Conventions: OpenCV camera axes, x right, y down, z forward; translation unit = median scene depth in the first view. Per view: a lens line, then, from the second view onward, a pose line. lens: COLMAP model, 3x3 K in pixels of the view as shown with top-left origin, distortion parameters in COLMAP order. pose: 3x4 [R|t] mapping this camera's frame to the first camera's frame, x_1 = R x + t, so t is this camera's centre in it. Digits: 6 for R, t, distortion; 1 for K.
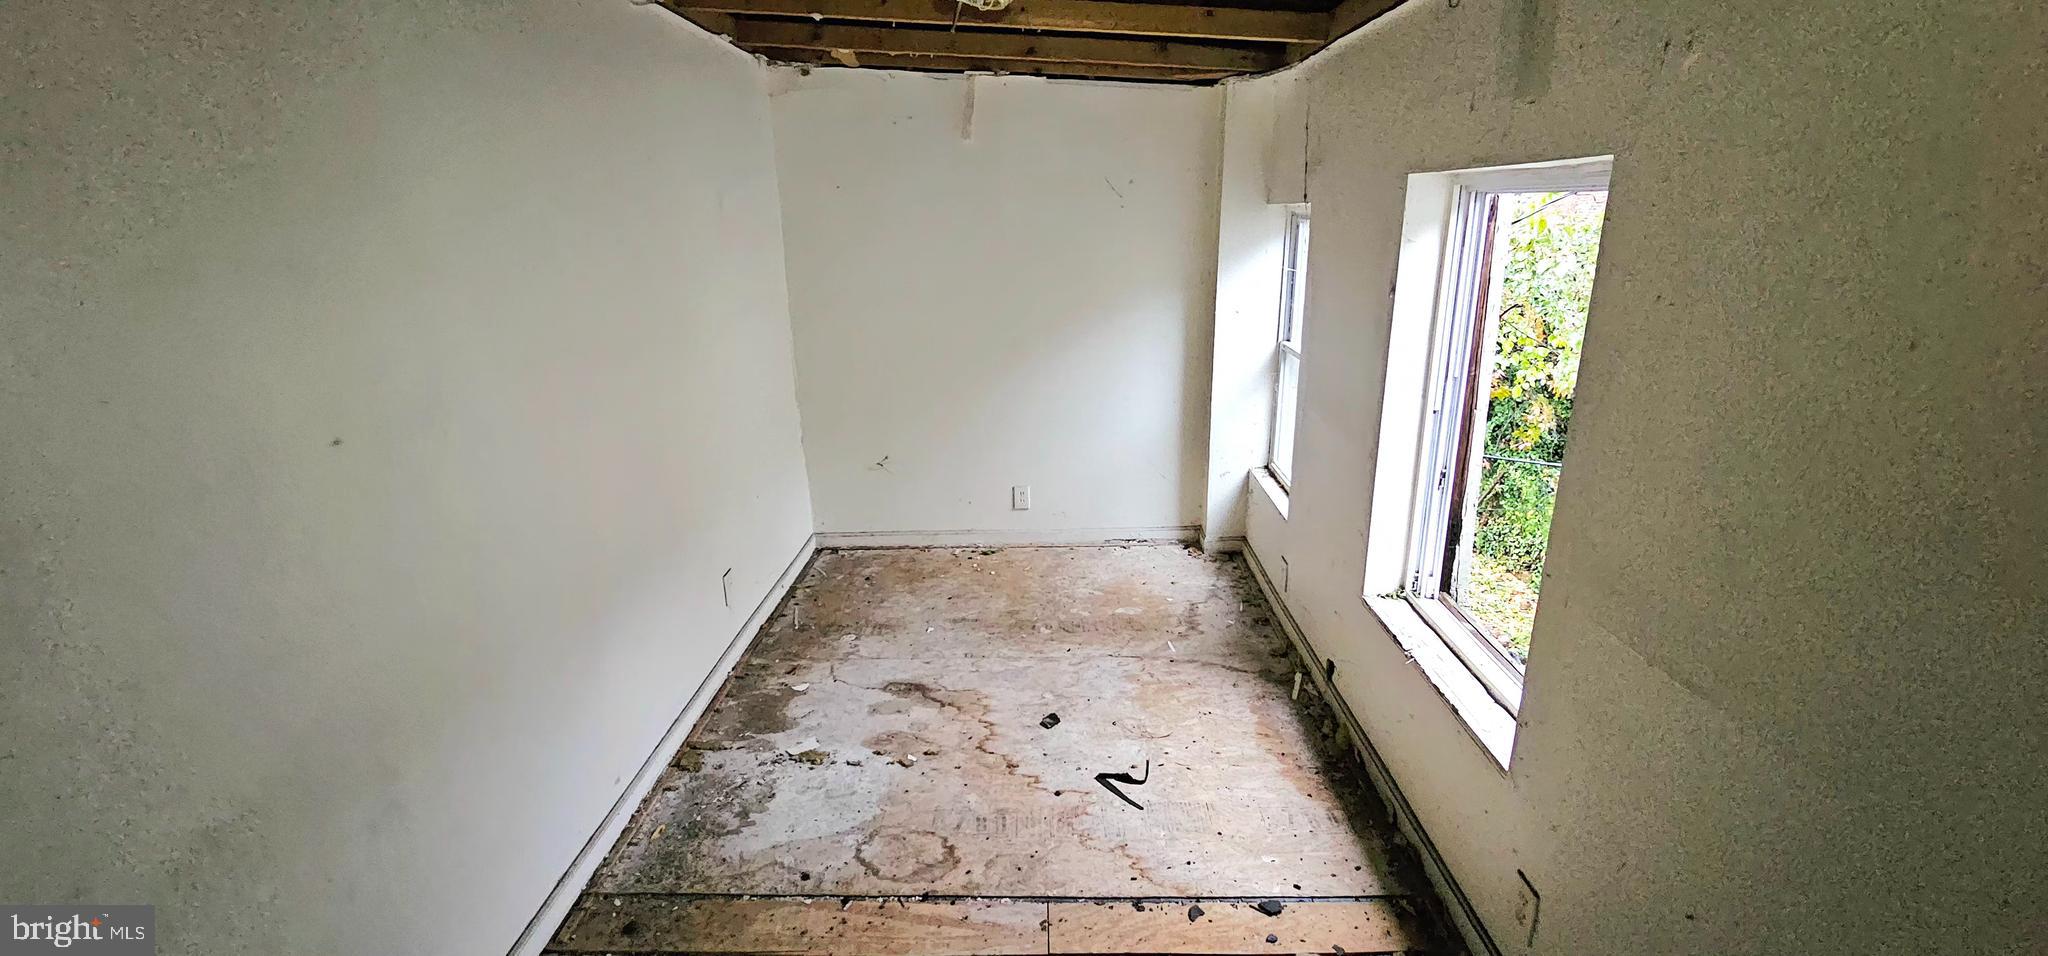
lens RADIAL K [[823.3, 0, 1020.9], [0, 823.3, 472.6], [0, 0, 1]] dist [0.001392, 0.000102]
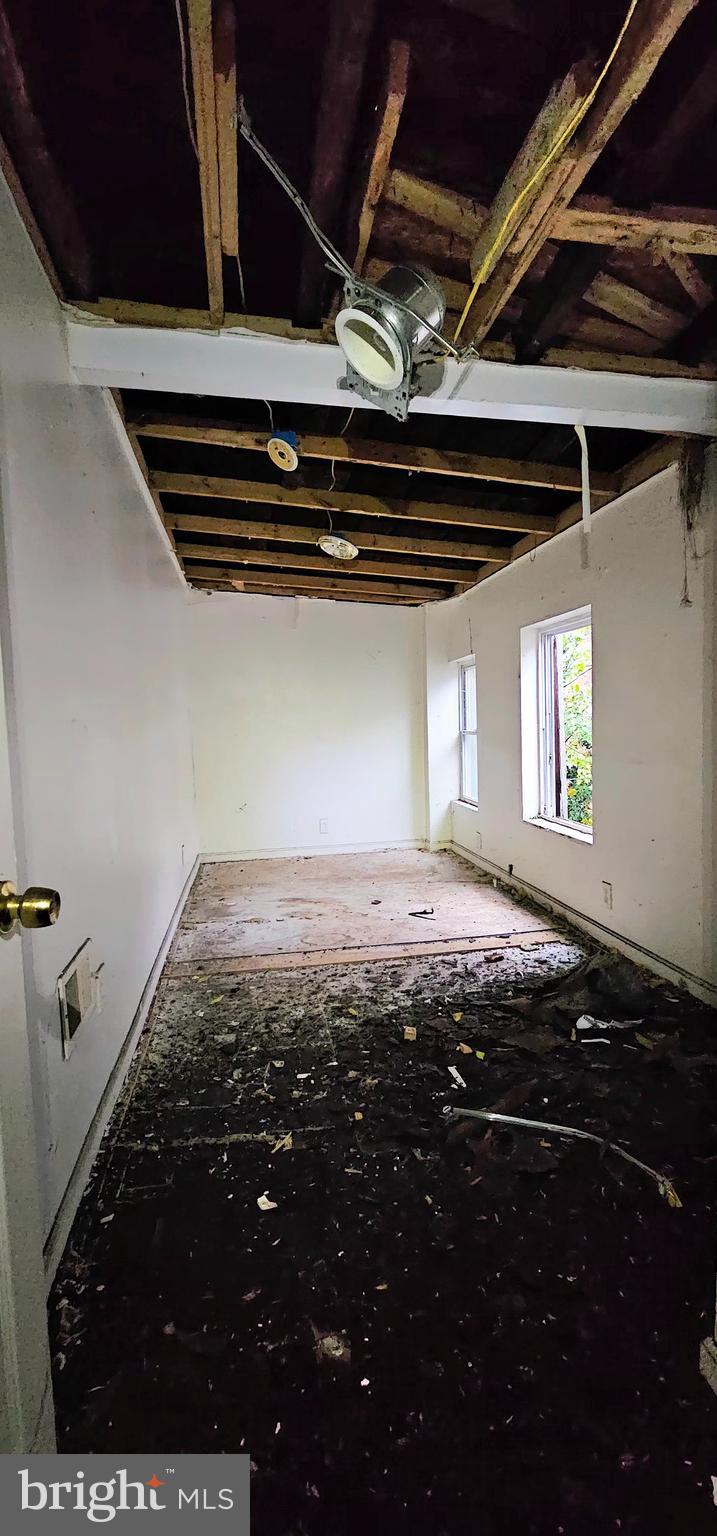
lens RADIAL K [[617.5, 0, 358.5], [0, 617.5, 768.0], [0, 0, 1]] dist [0.001392, 0.000102]
pose [[0.980273, -0.019086, 0.196726, -0.291315], [0.064845, 0.971291, -0.228885, 0.341184], [-0.186710, 0.237127, 0.953368, -0.437569]]
